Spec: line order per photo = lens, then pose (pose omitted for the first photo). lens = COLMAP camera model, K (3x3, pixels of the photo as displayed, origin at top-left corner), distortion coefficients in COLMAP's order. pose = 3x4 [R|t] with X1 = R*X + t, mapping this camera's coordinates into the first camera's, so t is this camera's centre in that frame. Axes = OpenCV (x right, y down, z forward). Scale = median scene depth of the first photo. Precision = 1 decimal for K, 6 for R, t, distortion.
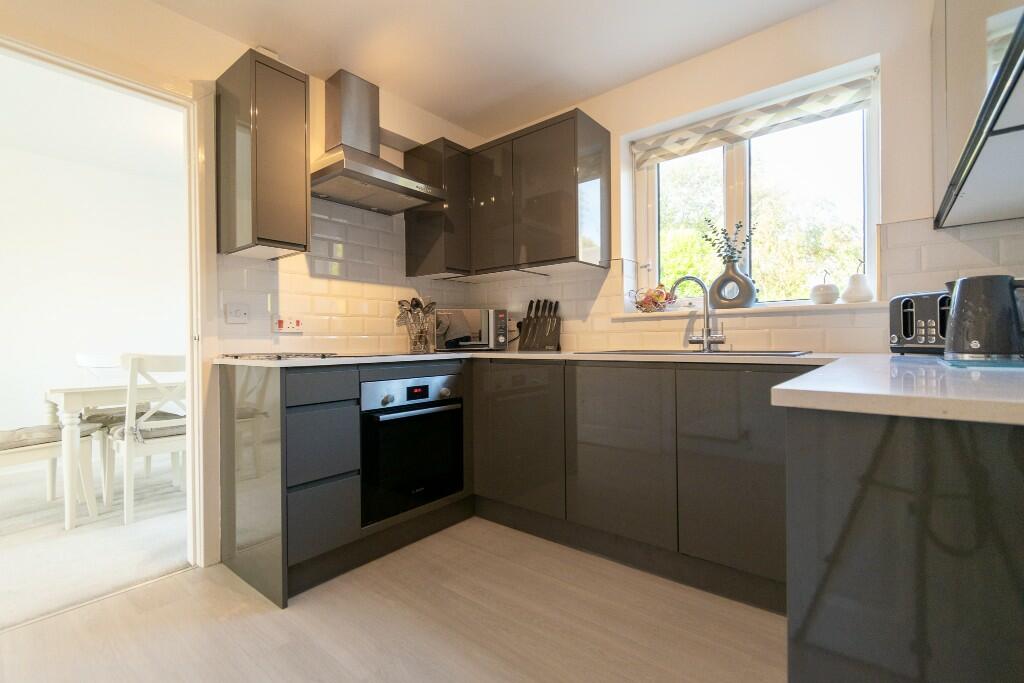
lens RADIAL K [[451.0, 0, 510.8], [0, 451.0, 338.5], [0, 0, 1]] dist [0.001351, -0.000727]
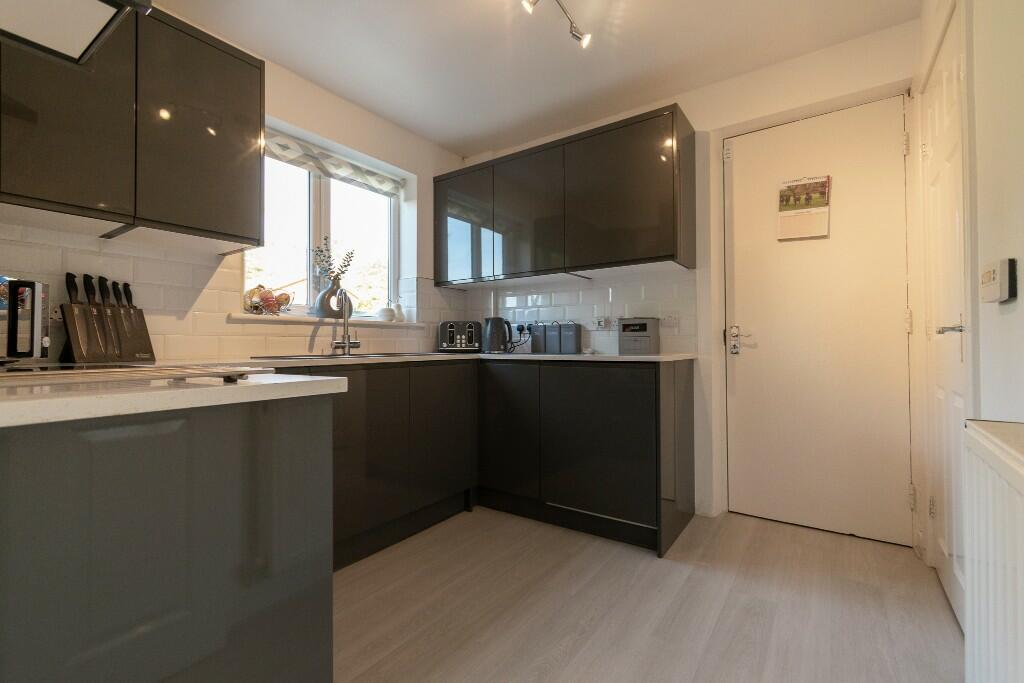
lens RADIAL K [[451.0, 0, 510.8], [0, 451.0, 338.5], [0, 0, 1]] dist [0.001351, -0.000727]
pose [[-0.075850, 0.024746, 0.996812, -0.709340], [-0.000091, 0.999692, -0.024824, 0.014357], [-0.997119, -0.001973, -0.075824, 0.626695]]
